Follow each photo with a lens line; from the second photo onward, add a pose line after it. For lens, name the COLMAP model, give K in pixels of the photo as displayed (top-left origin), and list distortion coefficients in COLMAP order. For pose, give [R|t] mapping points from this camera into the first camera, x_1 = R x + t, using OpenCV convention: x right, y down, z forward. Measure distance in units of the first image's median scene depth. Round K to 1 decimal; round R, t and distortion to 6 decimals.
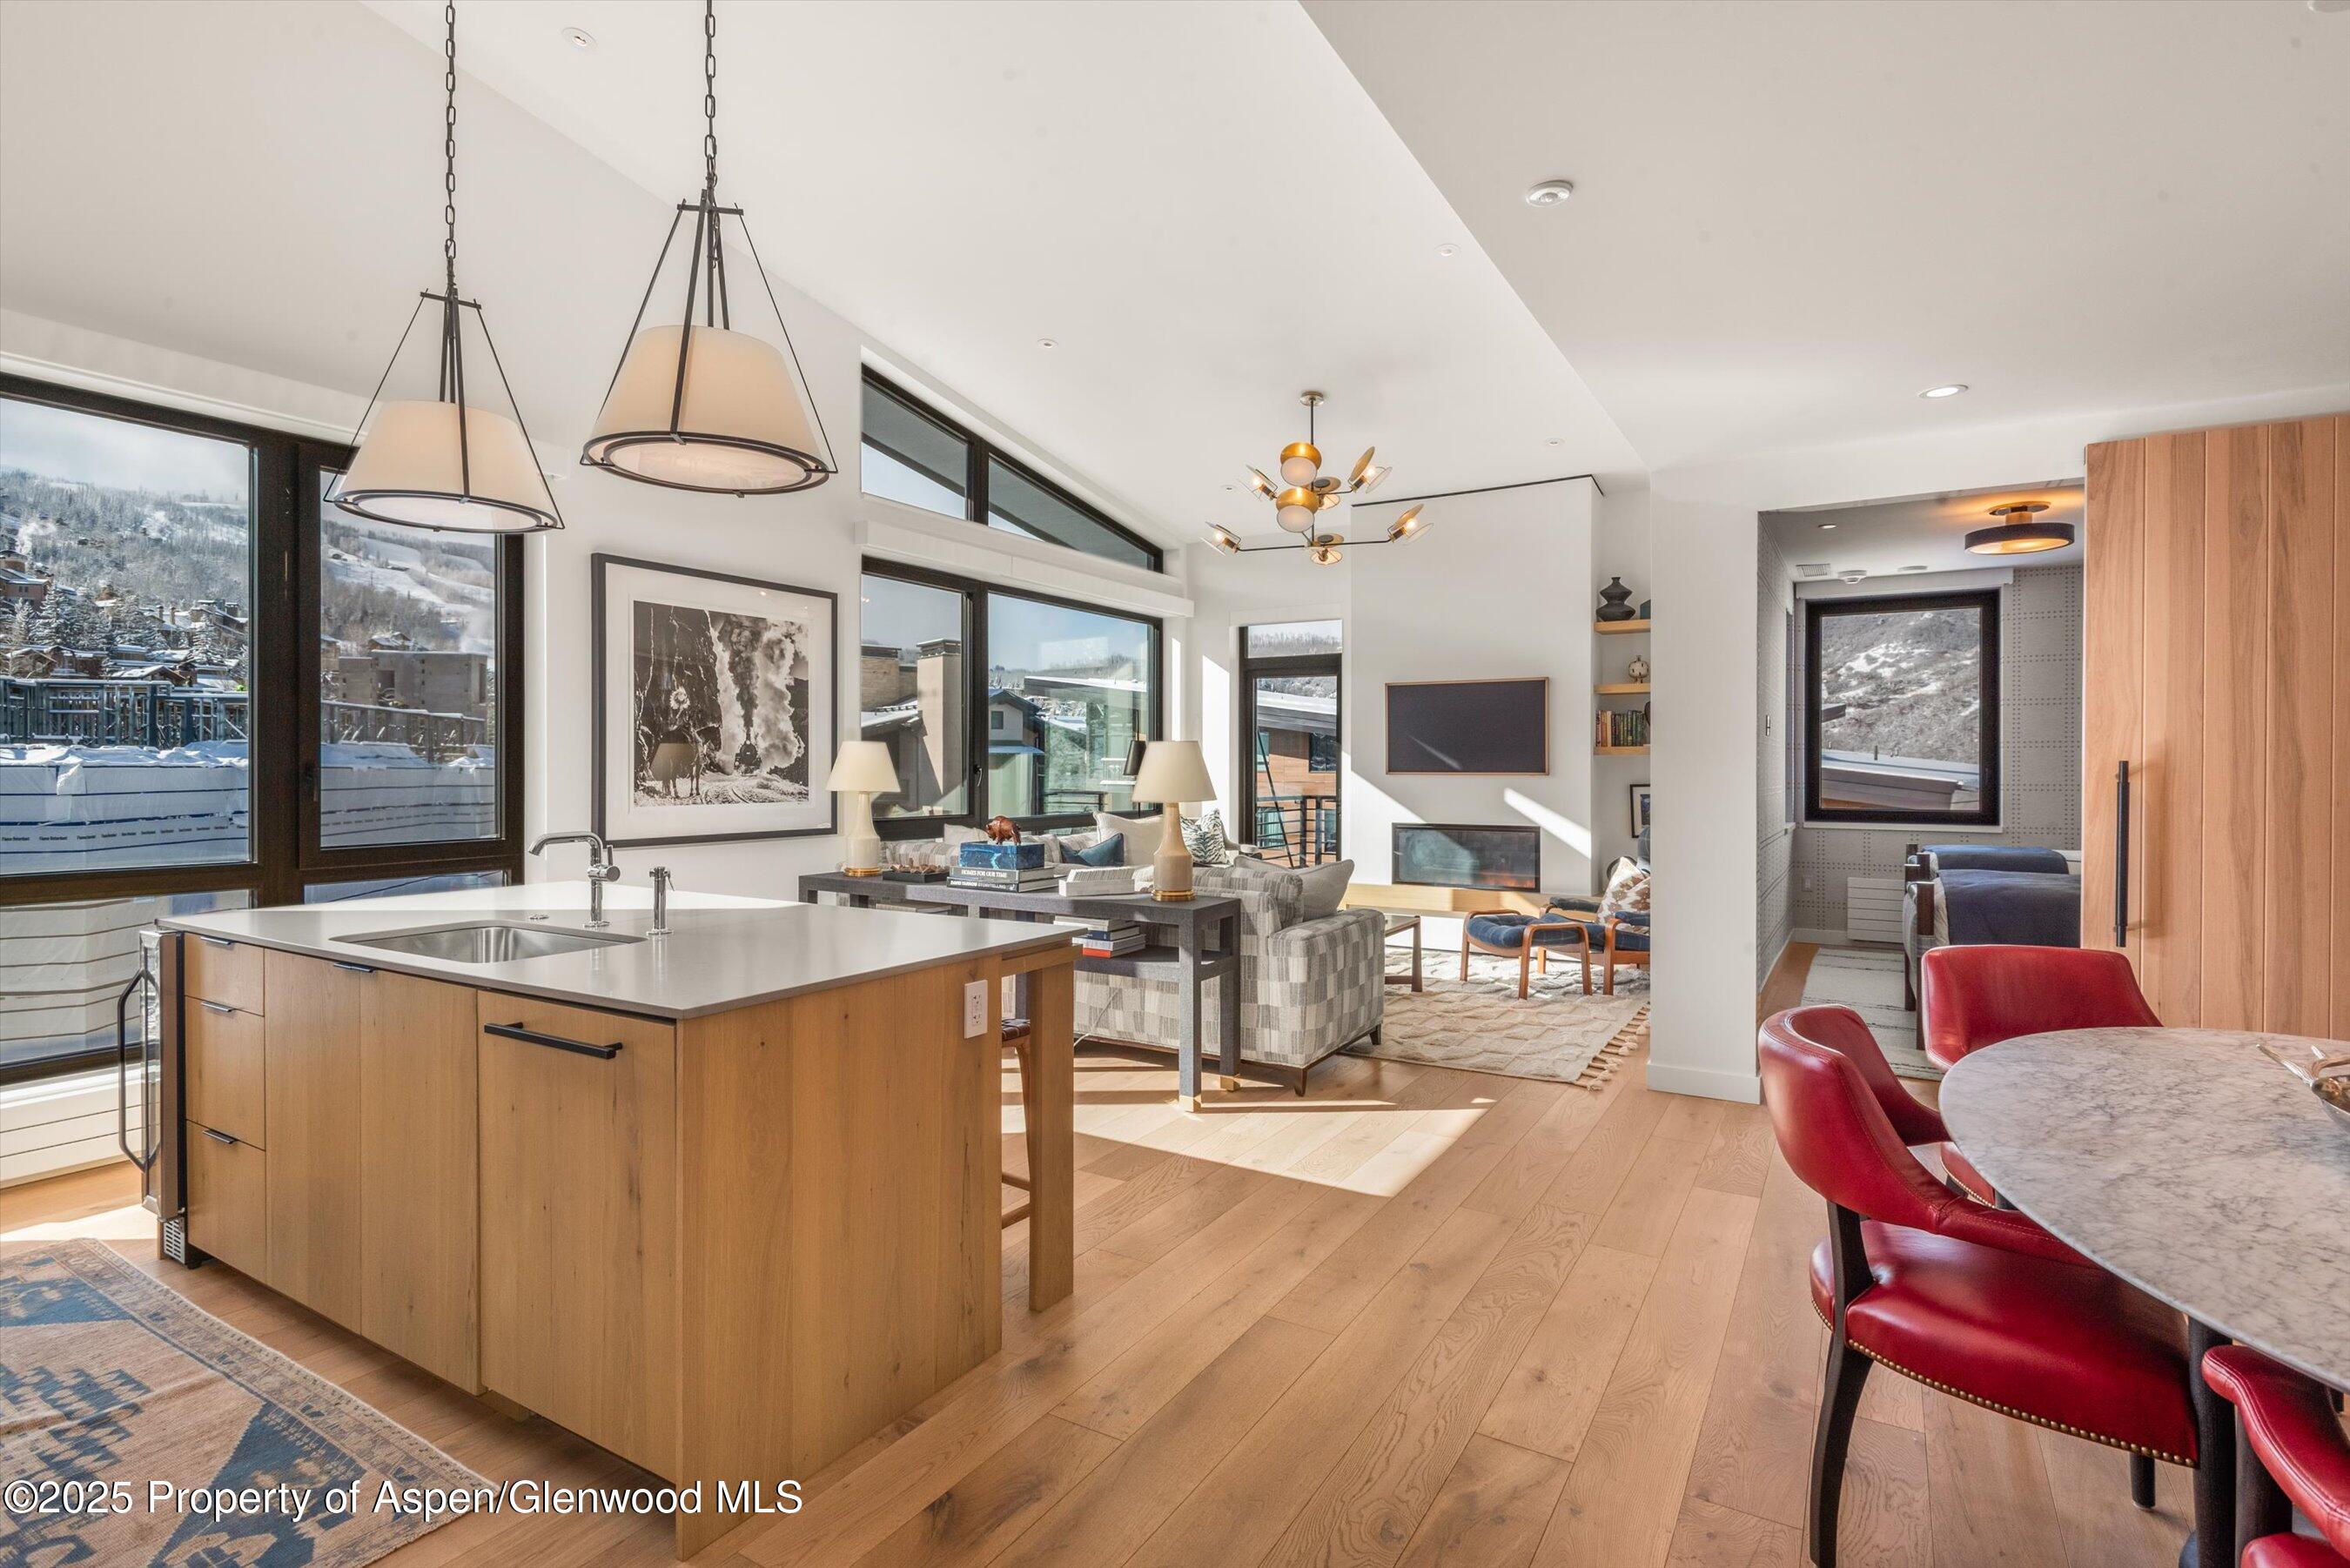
lens RADIAL K [[1143.4, 0, 1158.5], [0, 1143.4, 772.8], [0, 0, 1]] dist [0.002023, 0.000924]
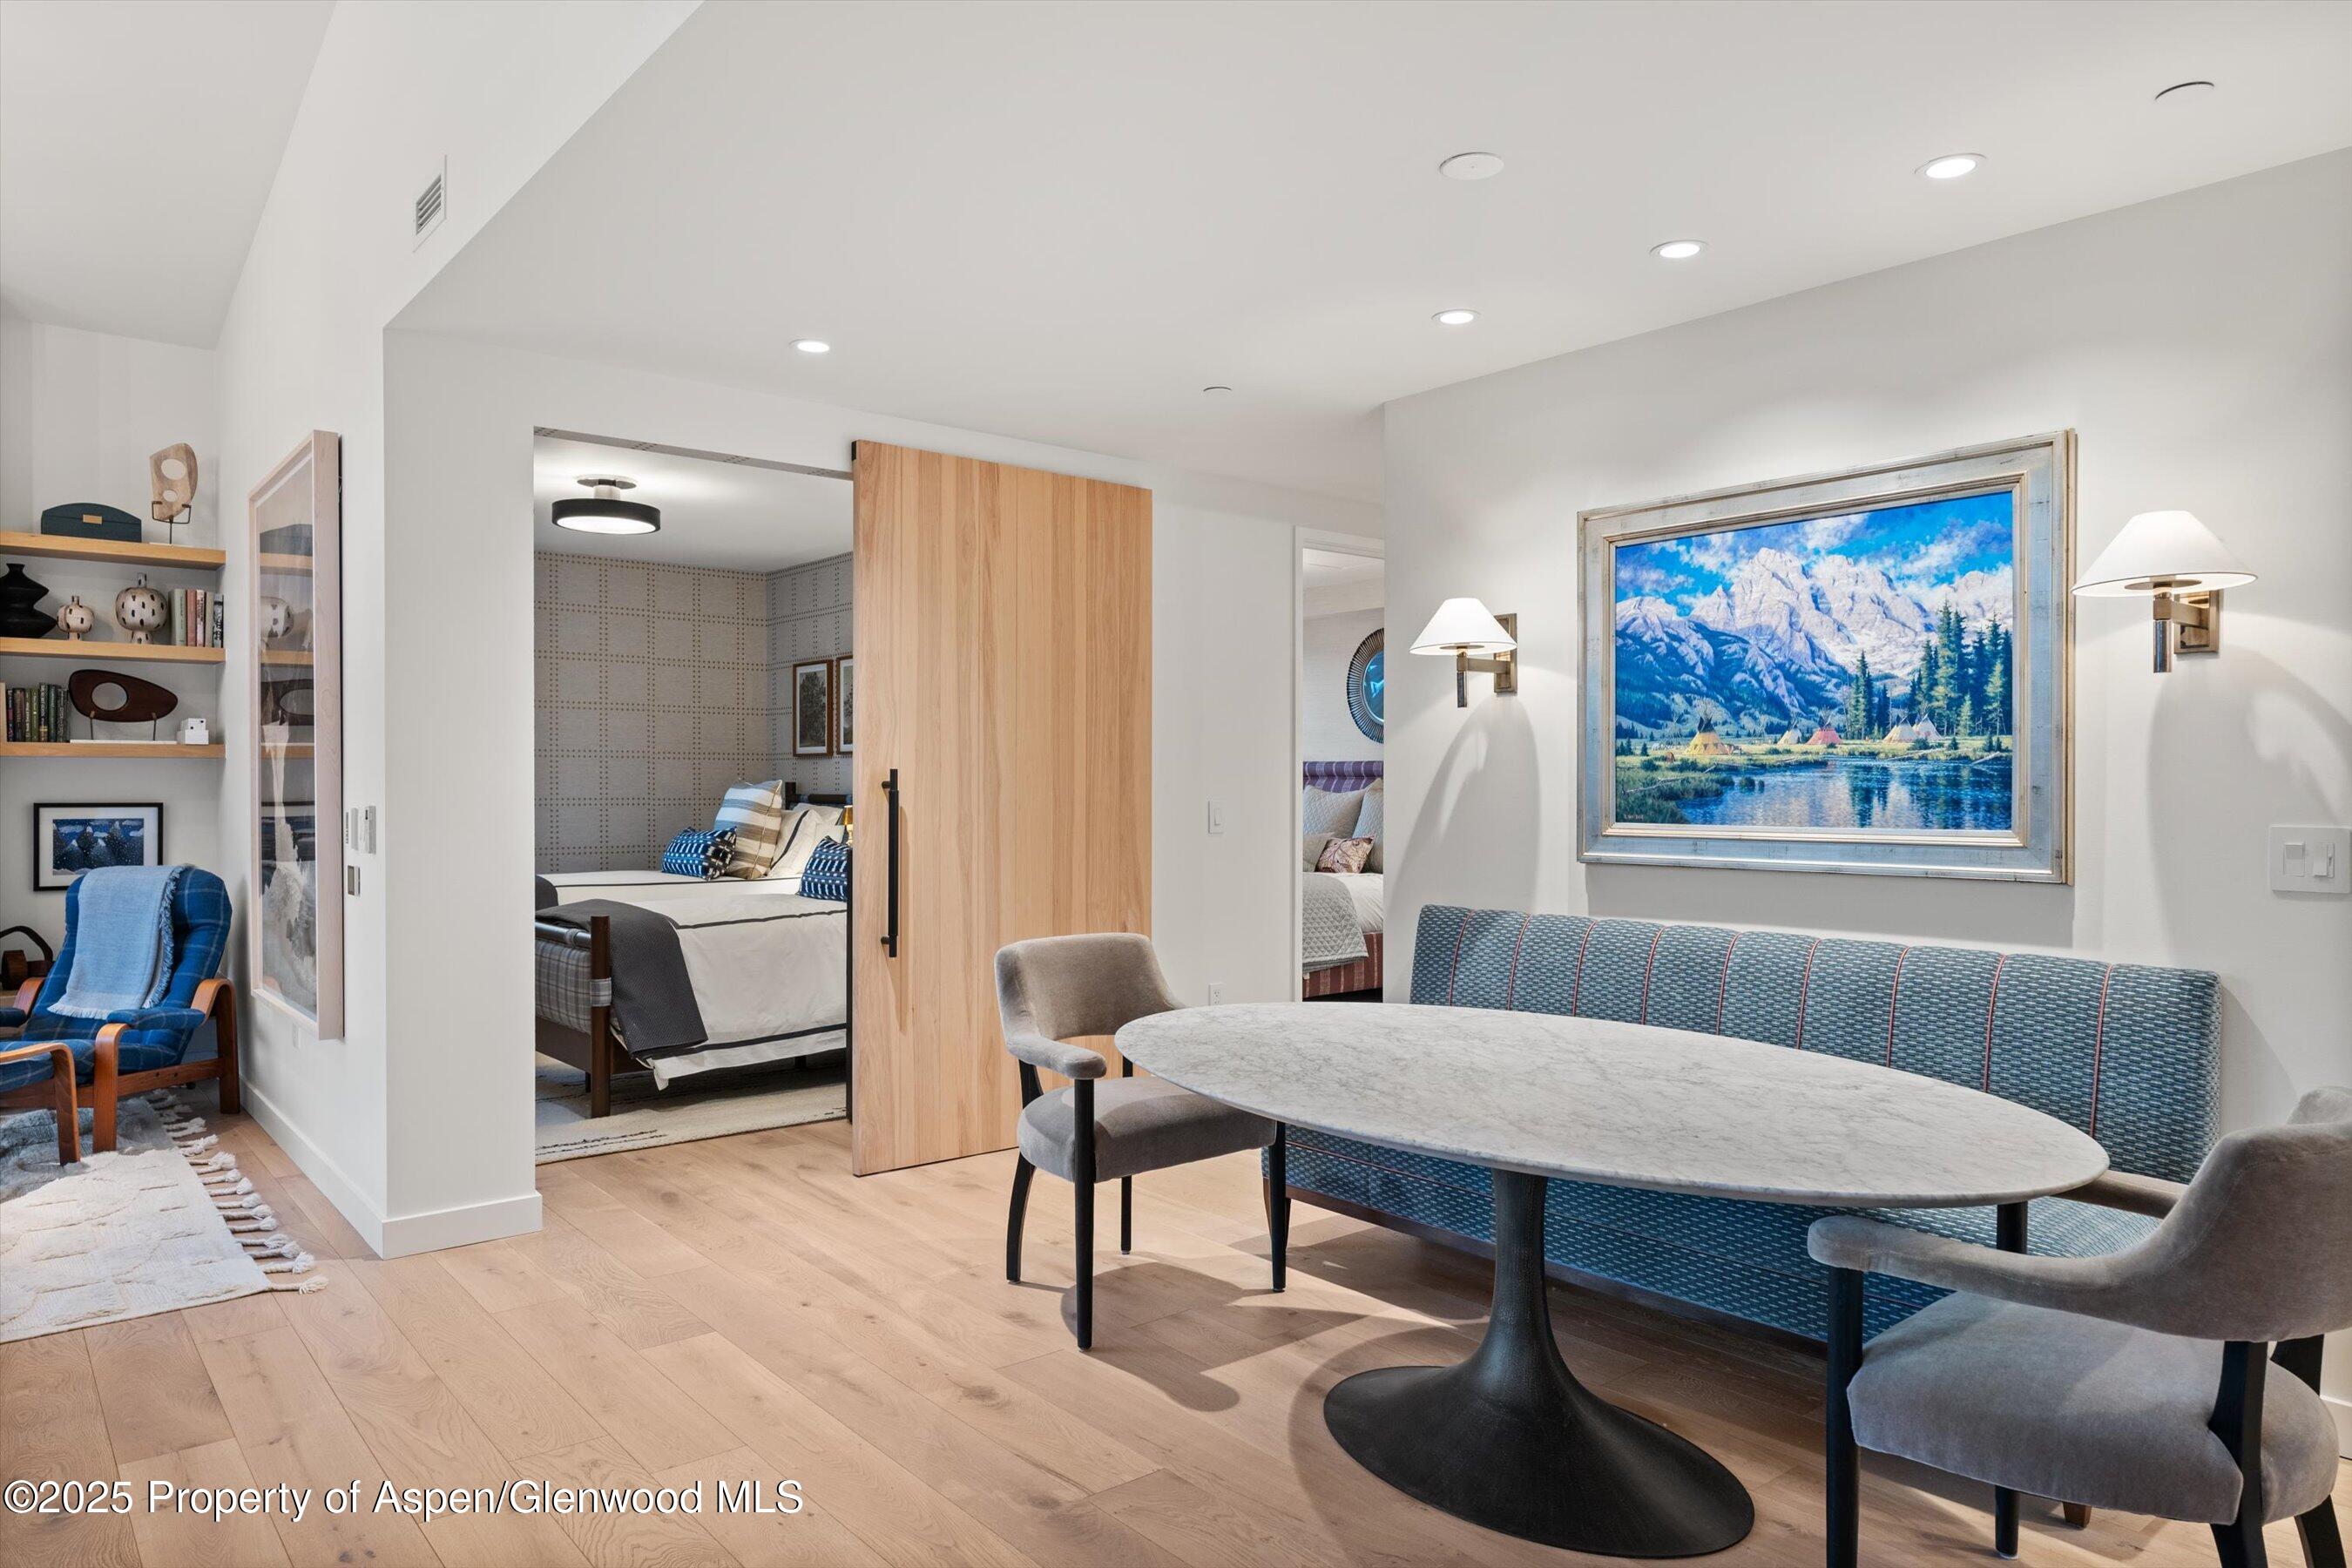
lens RADIAL K [[1485.3, 0, 1165.9], [0, 1485.3, 792.9], [0, 0, 1]] dist [0.002068, -0.000691]
pose [[0.317242, -0.007473, 0.948315, -0.144485], [0.003556, 0.999971, 0.006691, 0.000777], [-0.948338, 0.001249, 0.317260, 0.172760]]
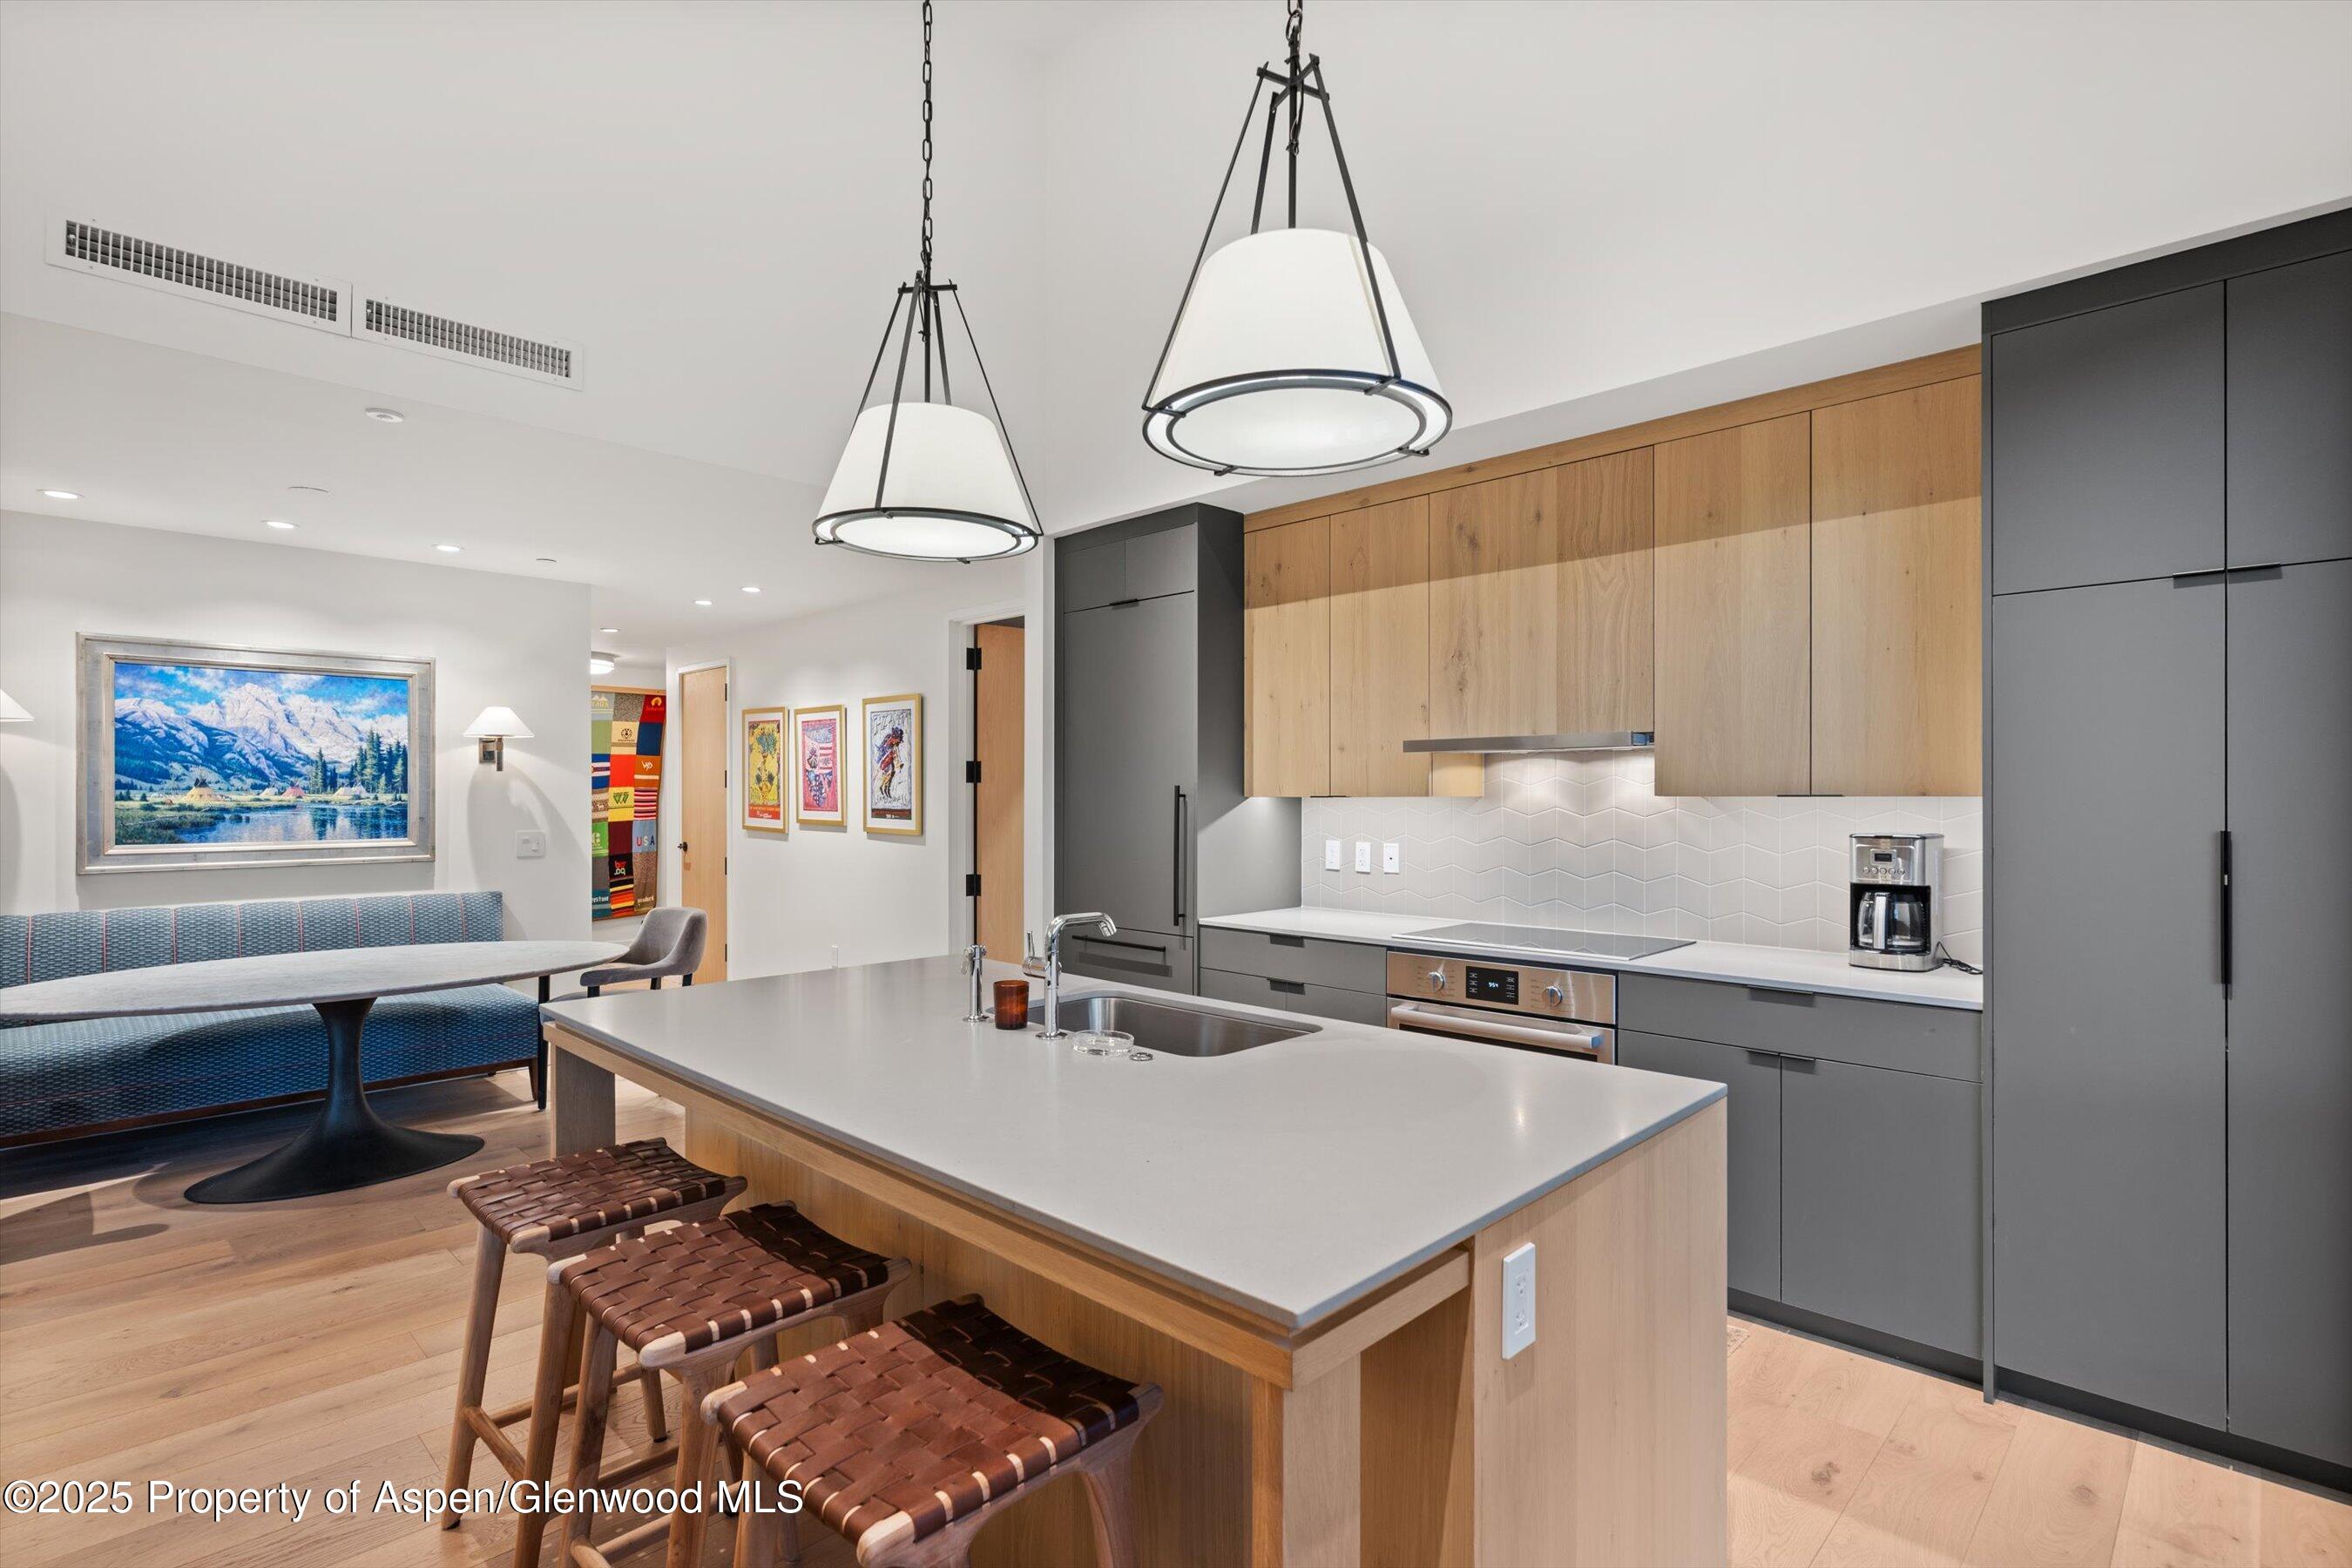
lens RADIAL K [[1144.6, 0, 1174.4], [0, 1144.6, 798.2], [0, 0, 1]] dist [0.002023, 0.000924]
pose [[-0.977331, -0.000108, 0.211718, -0.283569], [0.000838, 0.999990, 0.004379, -0.012816], [-0.211717, 0.004457, -0.977321, 0.698014]]
